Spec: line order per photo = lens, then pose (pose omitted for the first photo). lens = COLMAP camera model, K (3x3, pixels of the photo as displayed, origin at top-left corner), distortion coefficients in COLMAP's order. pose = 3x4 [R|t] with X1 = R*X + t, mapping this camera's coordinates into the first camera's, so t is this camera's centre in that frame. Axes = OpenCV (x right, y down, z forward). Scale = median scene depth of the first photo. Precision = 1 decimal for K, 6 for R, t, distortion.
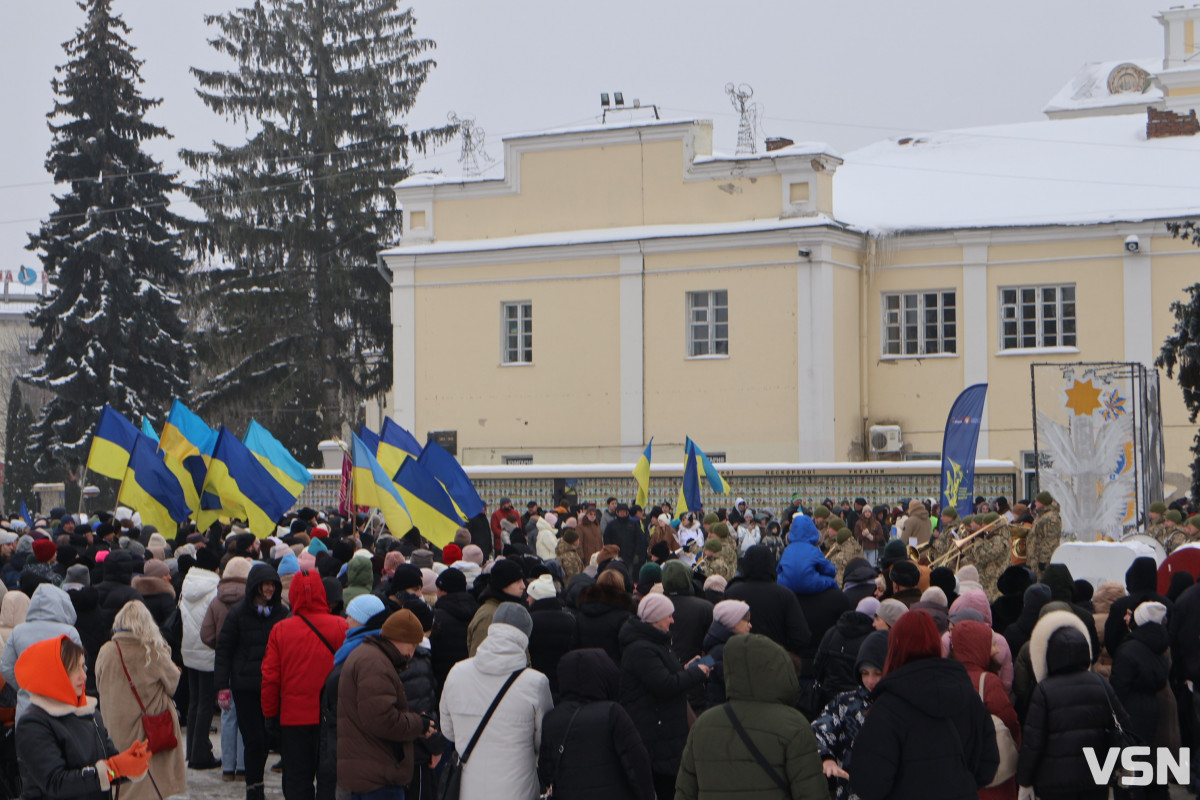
lens RADIAL K [[2337.1, 0, 600.0], [0, 2337.1, 400.0], [0, 0, 1]] dist [0.016586, -0.079637]
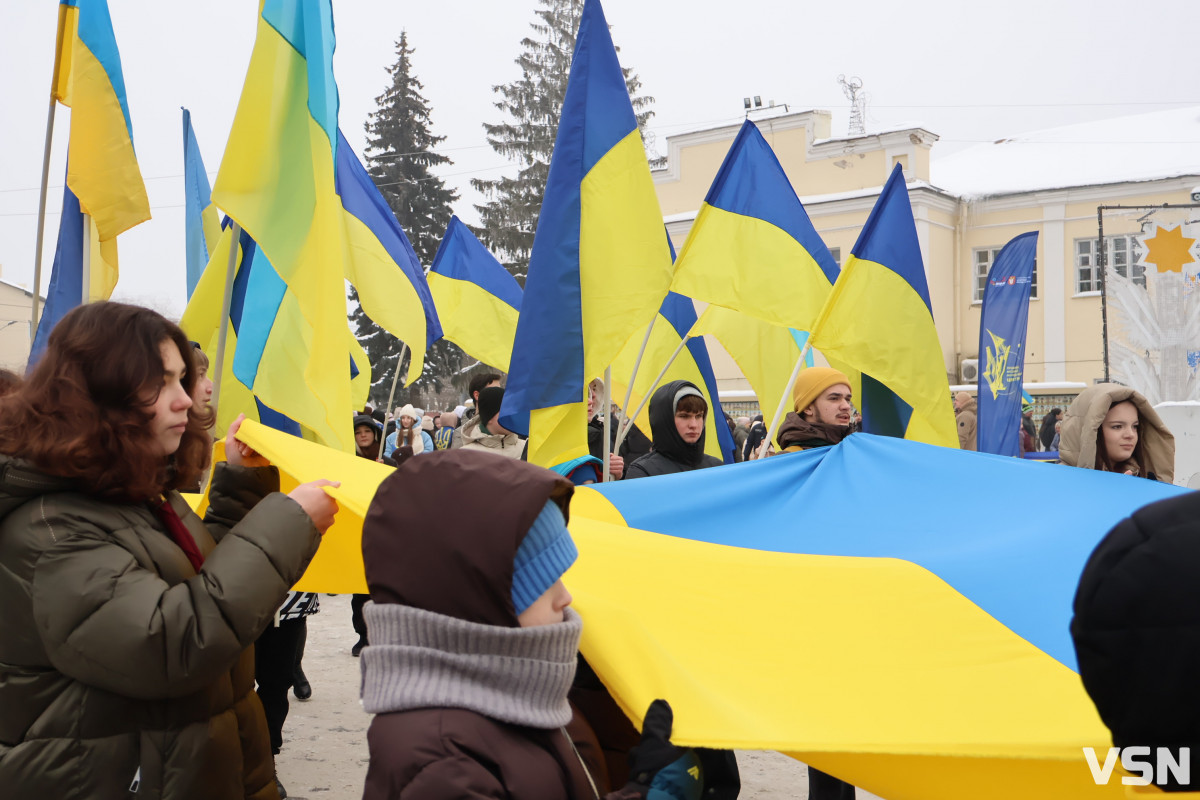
lens RADIAL K [[1337.2, 0, 600.0], [0, 1337.2, 400.0], [0, 0, 1]] dist [0.005202, 0.002505]
pose [[0.983876, 0.000155, -0.178852, 0.046401], [0.001830, 0.999939, 0.010934, 0.019998], [0.178842, -0.011085, 0.983815, 0.244437]]
